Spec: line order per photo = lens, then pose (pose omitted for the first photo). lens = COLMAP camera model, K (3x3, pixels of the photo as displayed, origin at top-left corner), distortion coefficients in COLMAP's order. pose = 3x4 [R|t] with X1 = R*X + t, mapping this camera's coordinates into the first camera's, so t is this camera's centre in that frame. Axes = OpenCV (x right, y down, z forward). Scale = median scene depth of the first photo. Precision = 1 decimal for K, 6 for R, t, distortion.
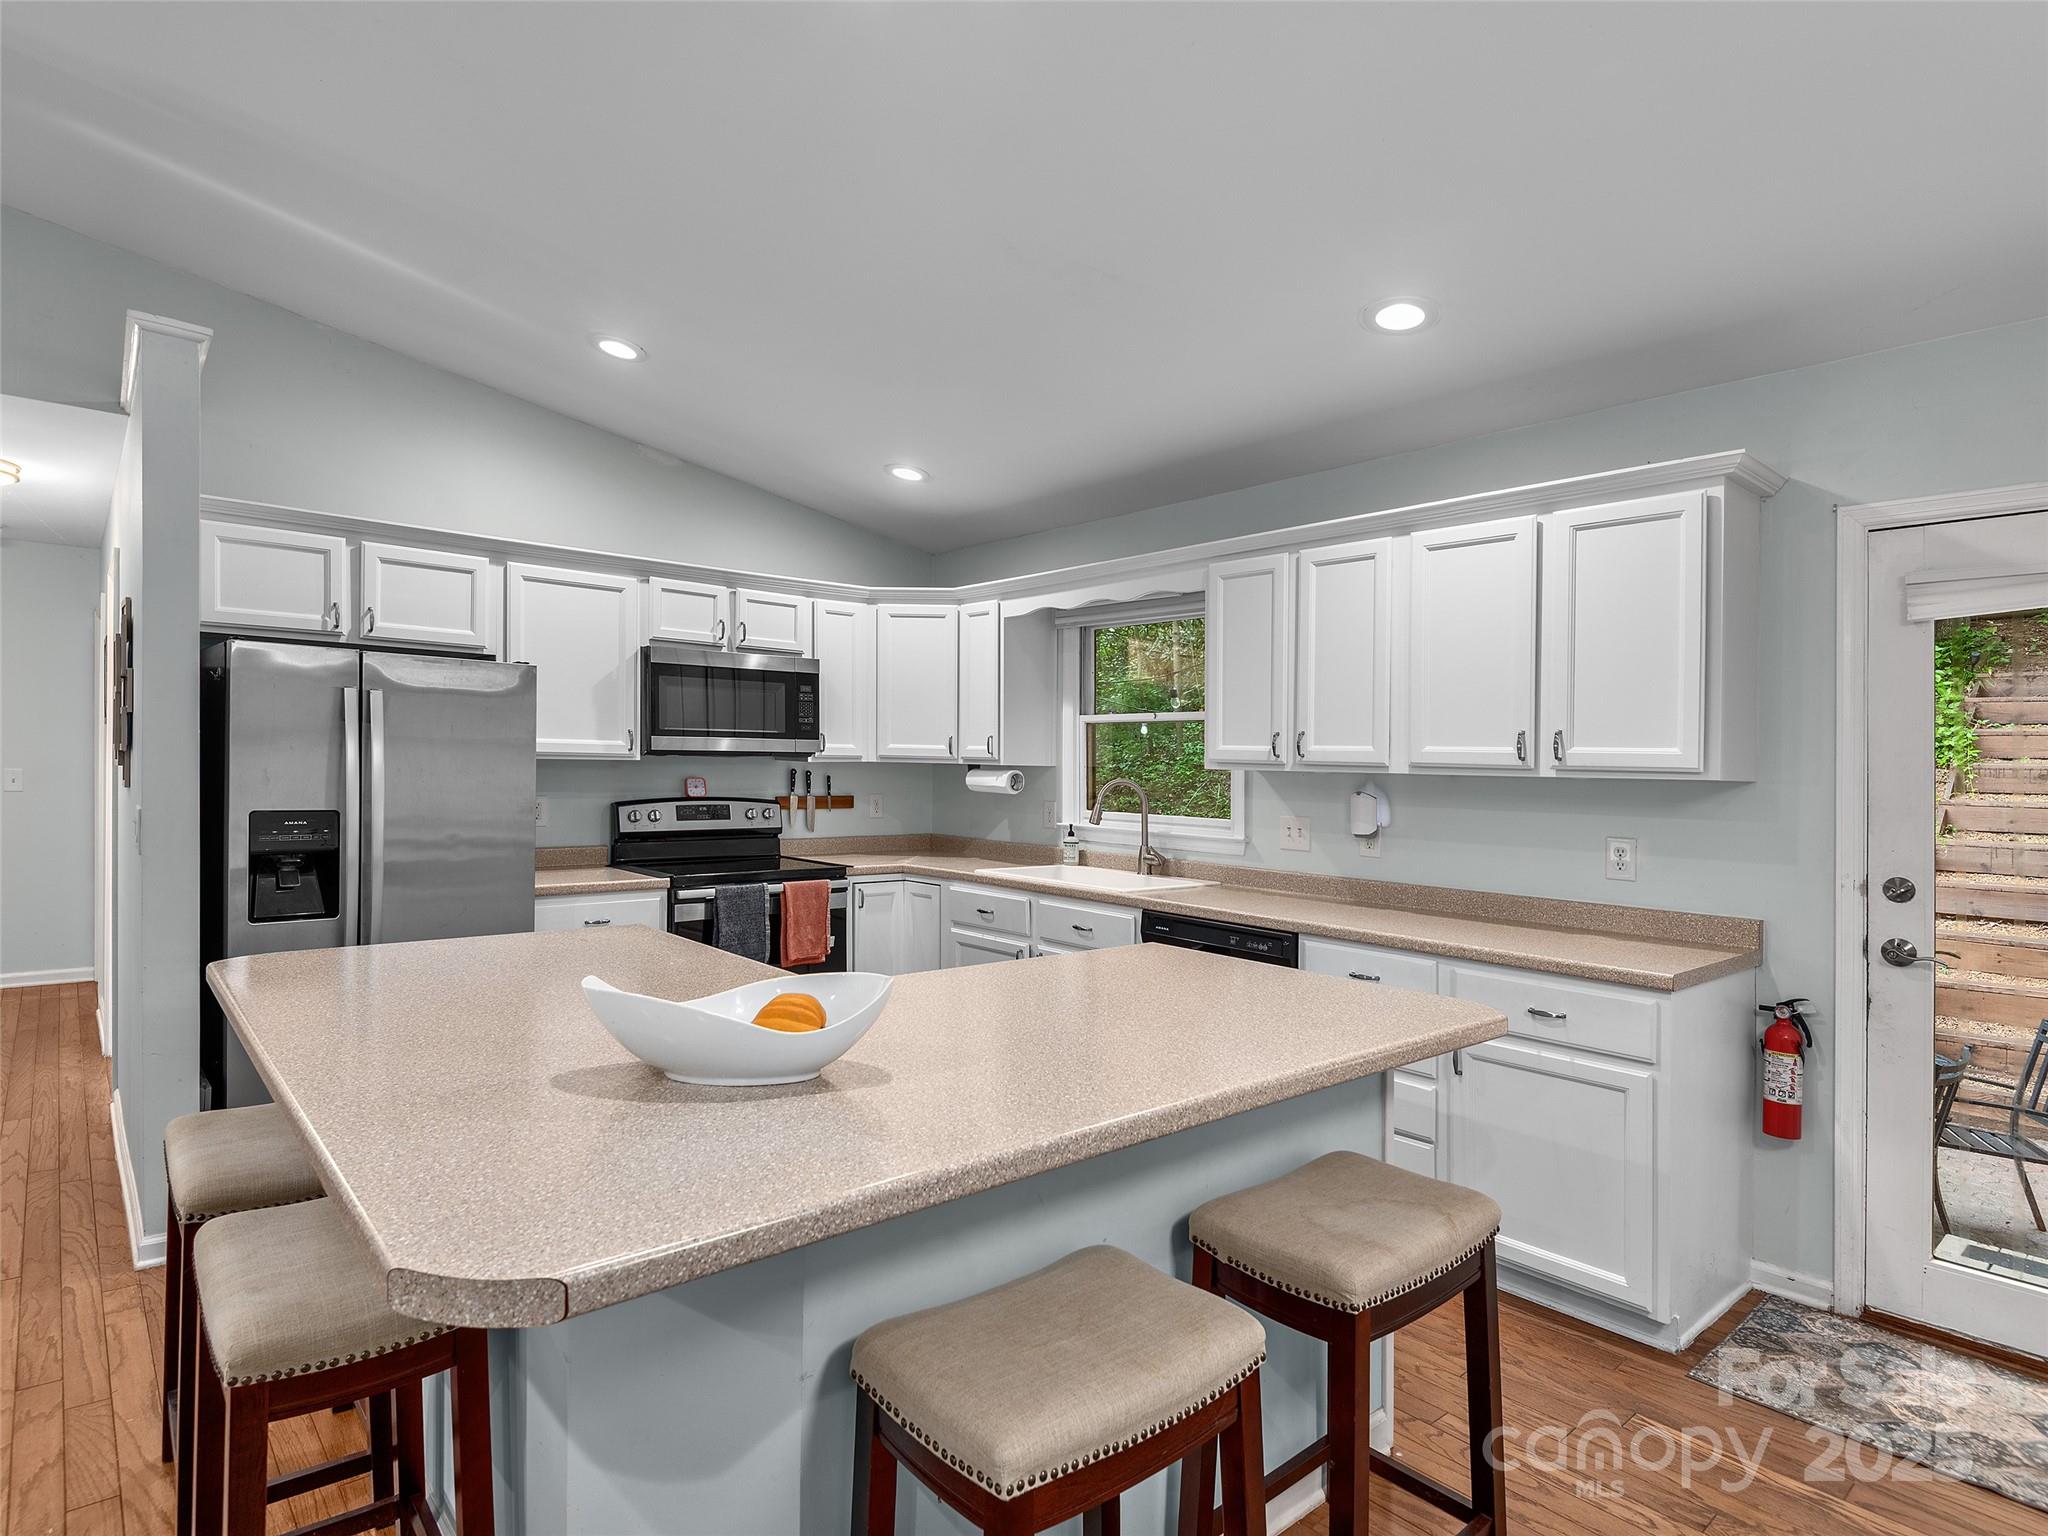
lens RADIAL K [[1155.6, 0, 1018.4], [0, 1155.6, 769.0], [0, 0, 1]] dist [0.034333, -0.000814]
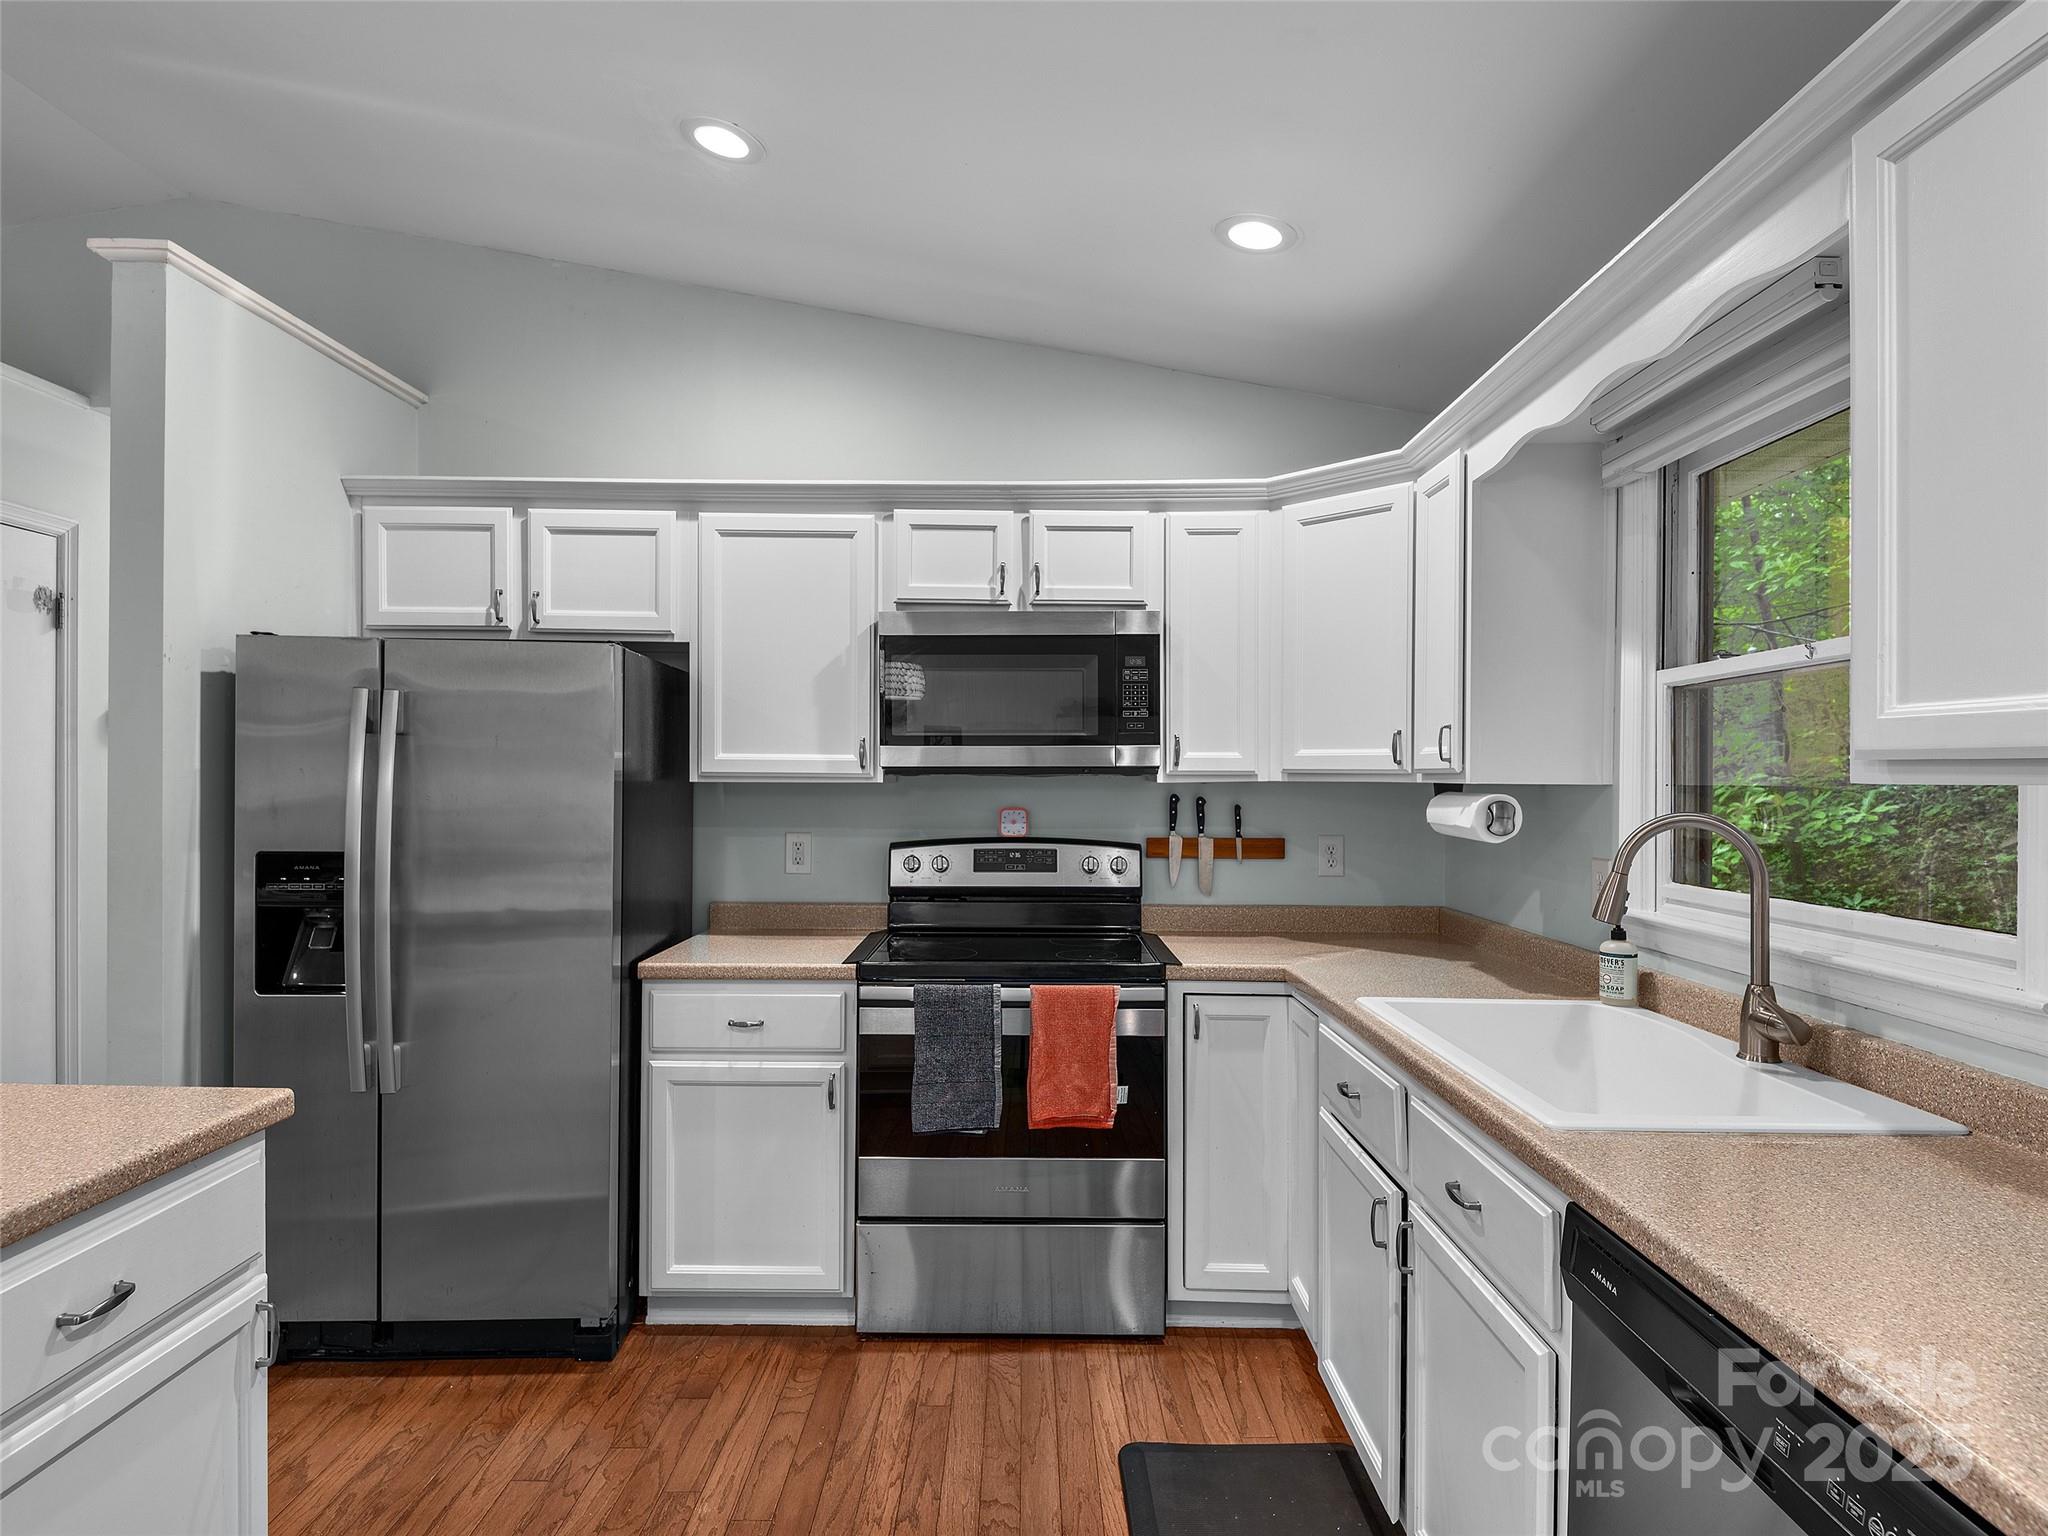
lens RADIAL K [[1155.6, 0, 1034.9], [0, 1155.6, 800.7], [0, 0, 1]] dist [0.034333, -0.000814]
pose [[0.753920, -0.003782, -0.656955, 0.172541], [0.004975, 0.999988, -0.000048, 0.003238], [0.656947, -0.003232, 0.753930, 0.509870]]
